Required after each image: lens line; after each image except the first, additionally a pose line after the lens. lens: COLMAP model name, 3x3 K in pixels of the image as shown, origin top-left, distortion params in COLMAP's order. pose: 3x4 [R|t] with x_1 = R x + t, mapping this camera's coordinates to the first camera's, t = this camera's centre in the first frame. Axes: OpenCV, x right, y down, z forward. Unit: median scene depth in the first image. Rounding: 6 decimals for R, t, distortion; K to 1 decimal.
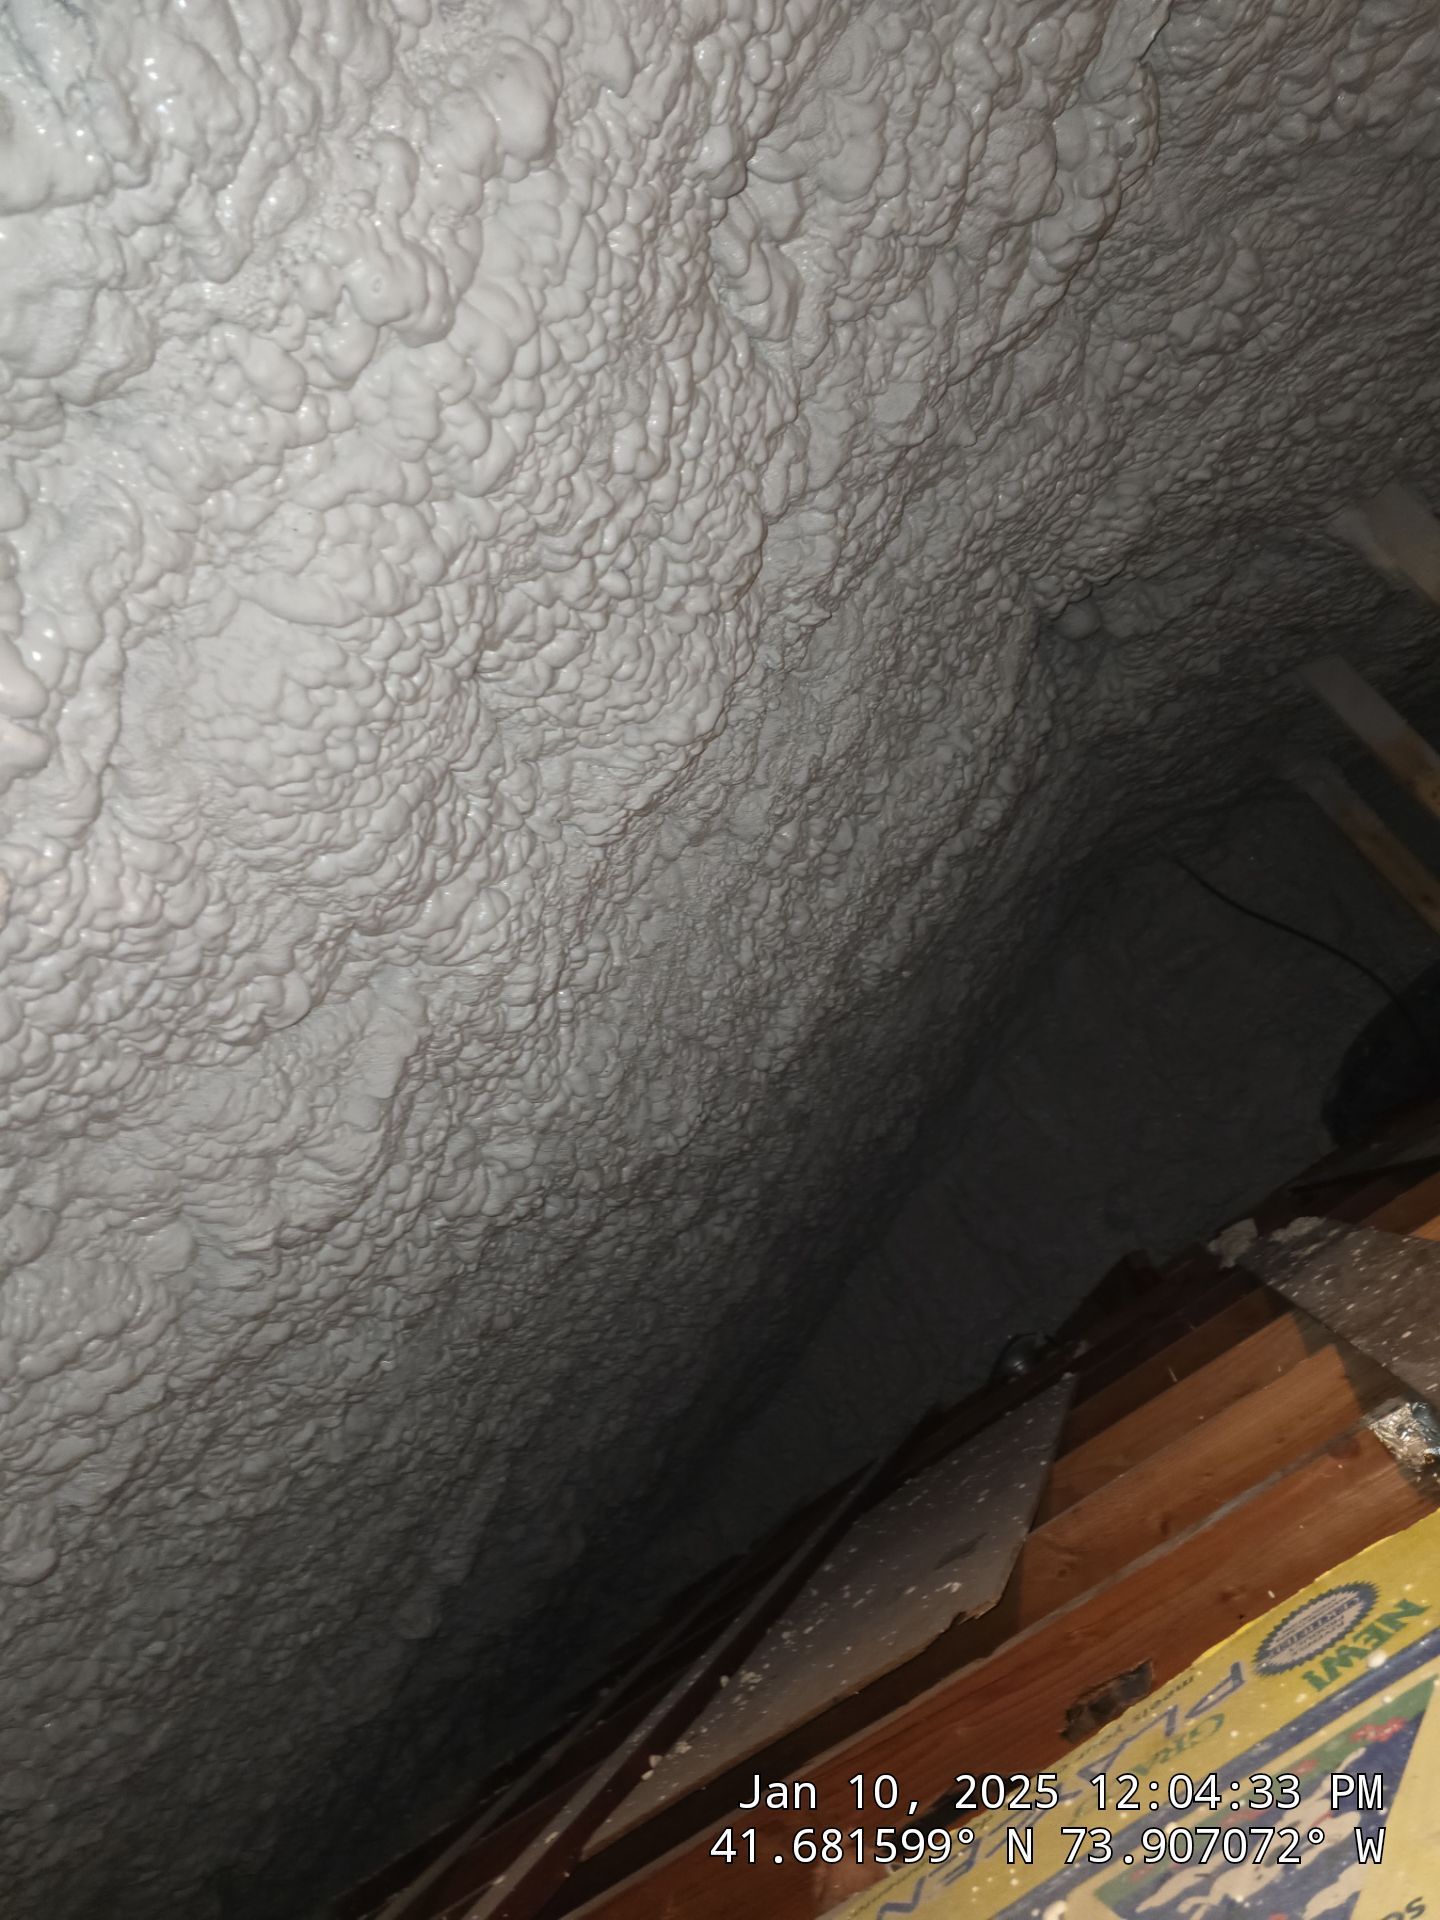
lens RADIAL K [[1309.2, 0, 731.5], [0, 1309.2, 965.9], [0, 0, 1]] dist [0.097288, -0.088818]
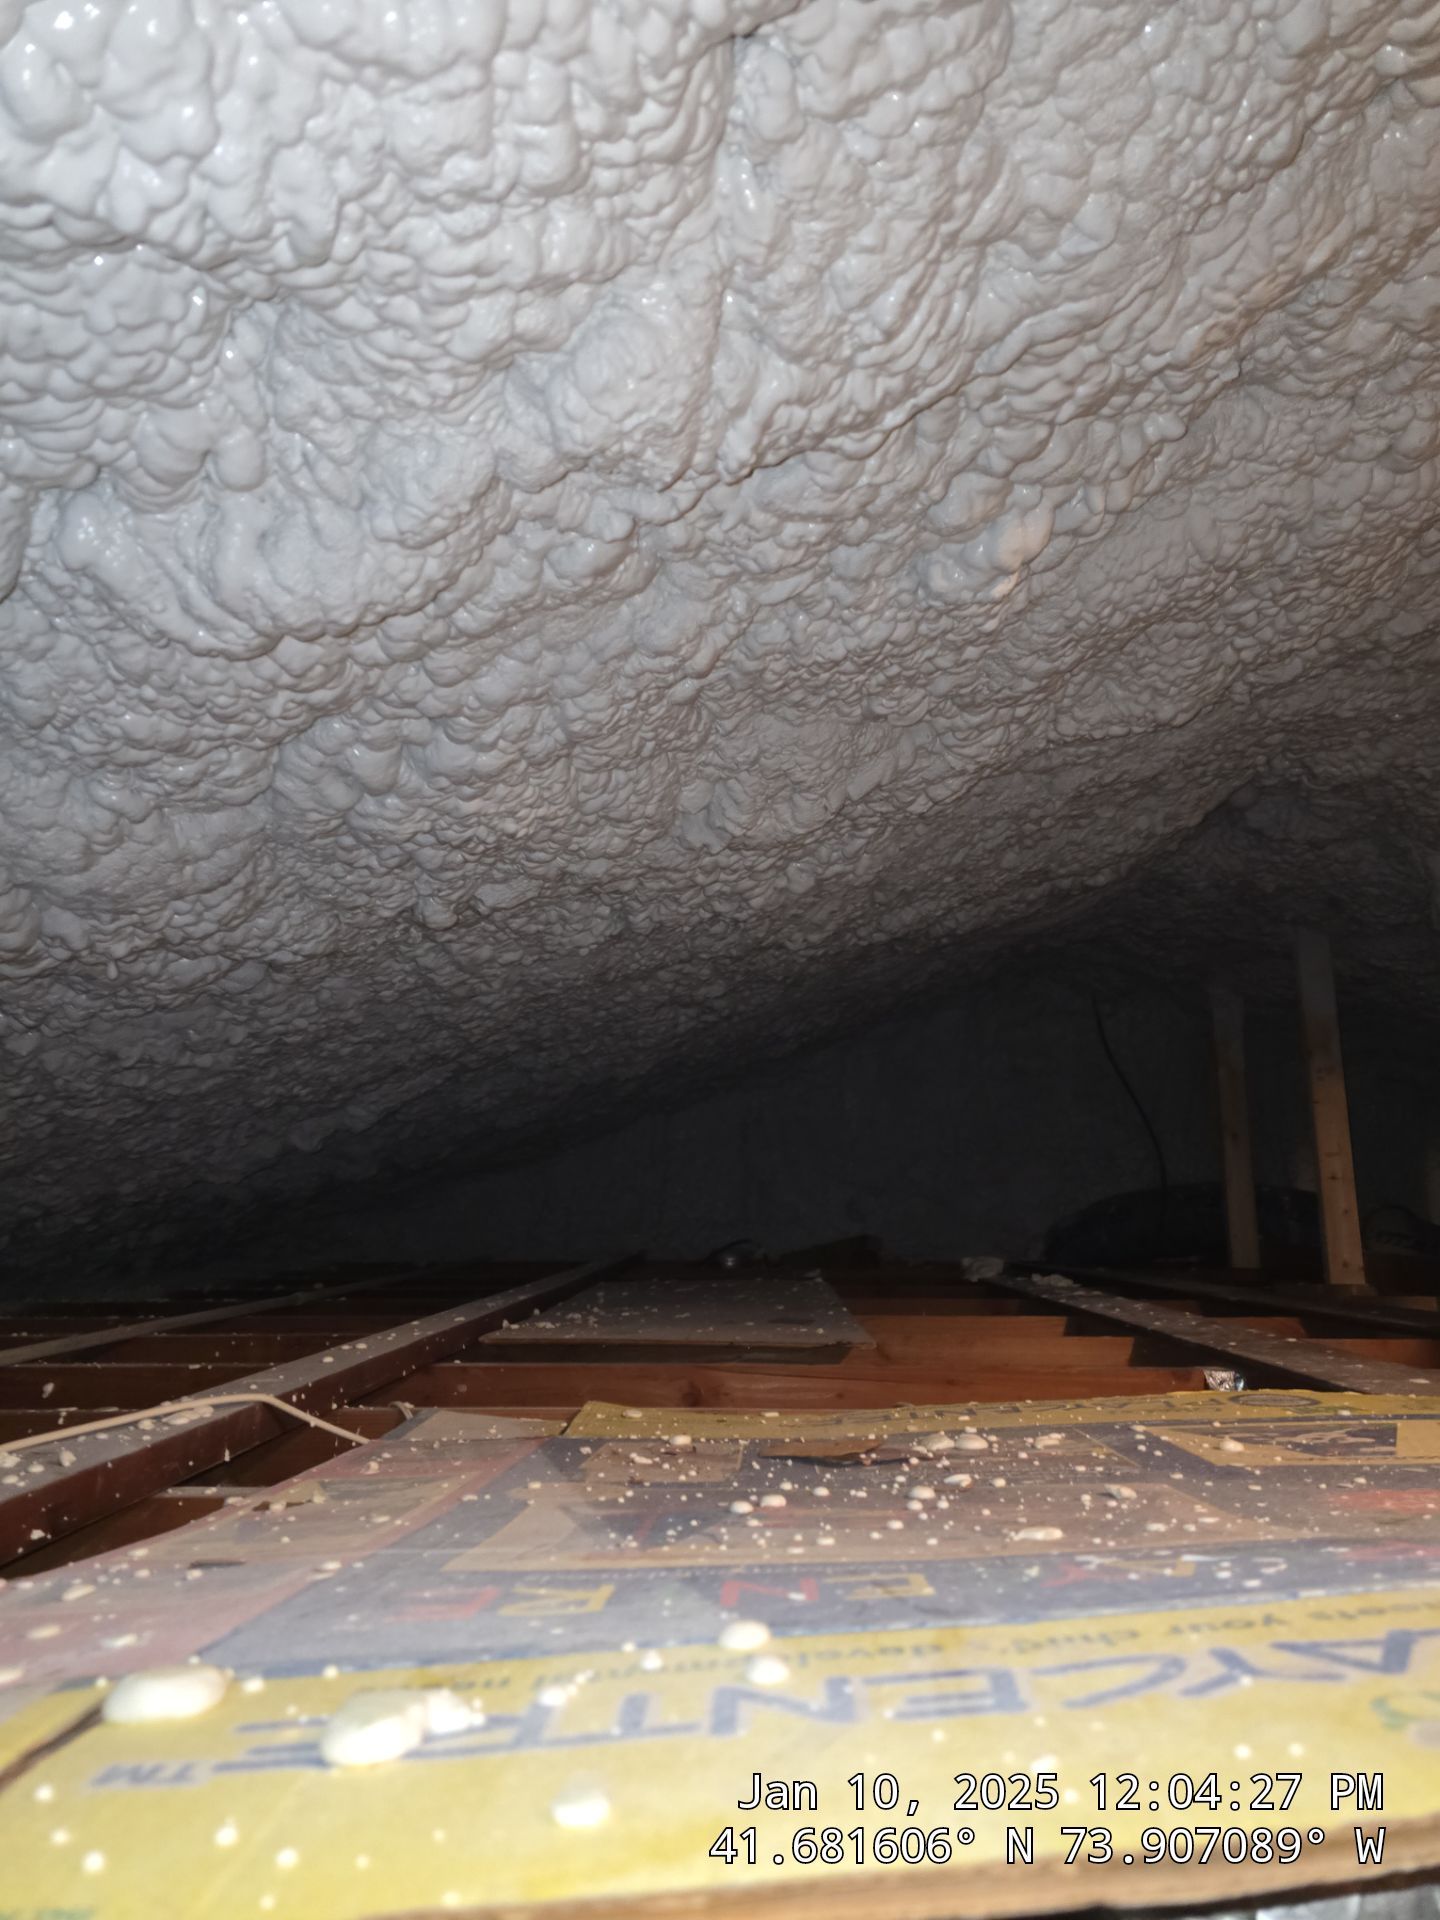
lens RADIAL K [[1309.2, 0, 731.5], [0, 1309.2, 965.9], [0, 0, 1]] dist [0.097288, -0.088818]
pose [[0.784908, 0.587268, 0.197574, -1.896888], [-0.597833, 0.801585, -0.007598, 1.168095], [-0.162834, -0.112152, 0.980259, -1.220245]]
